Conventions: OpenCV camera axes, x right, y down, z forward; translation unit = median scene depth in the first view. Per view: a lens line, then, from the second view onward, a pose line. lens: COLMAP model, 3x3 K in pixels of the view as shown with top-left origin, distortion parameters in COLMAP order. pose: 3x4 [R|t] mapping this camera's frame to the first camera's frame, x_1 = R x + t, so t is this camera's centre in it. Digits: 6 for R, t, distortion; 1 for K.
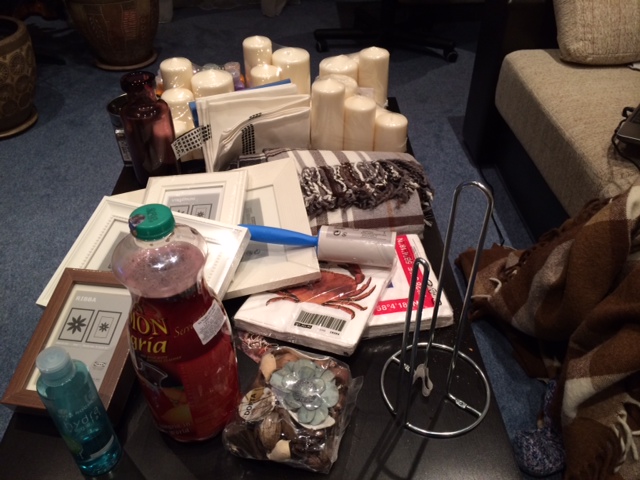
lens RADIAL K [[560.6, 0, 320.0], [0, 560.6, 240.0], [0, 0, 1]] dist [0.020066, -0.060885]
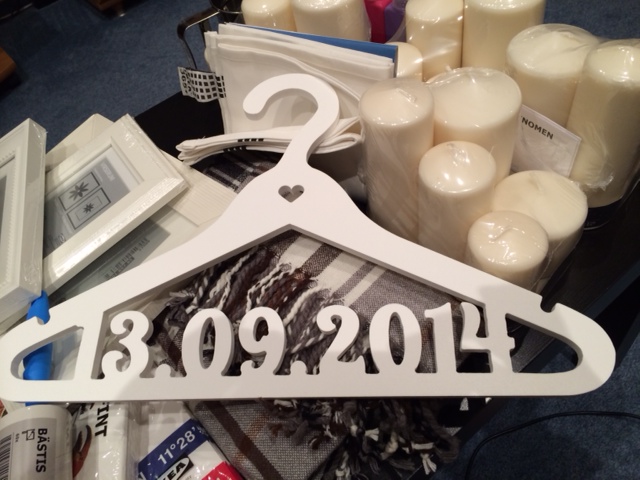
lens RADIAL K [[560.6, 0, 320.0], [0, 560.6, 240.0], [0, 0, 1]] dist [0.020066, -0.060885]
pose [[0.592931, 0.572233, -0.566553, 0.324832], [-0.396941, 0.819853, 0.412650, -0.379443], [0.700622, -0.019785, 0.713259, 0.703760]]
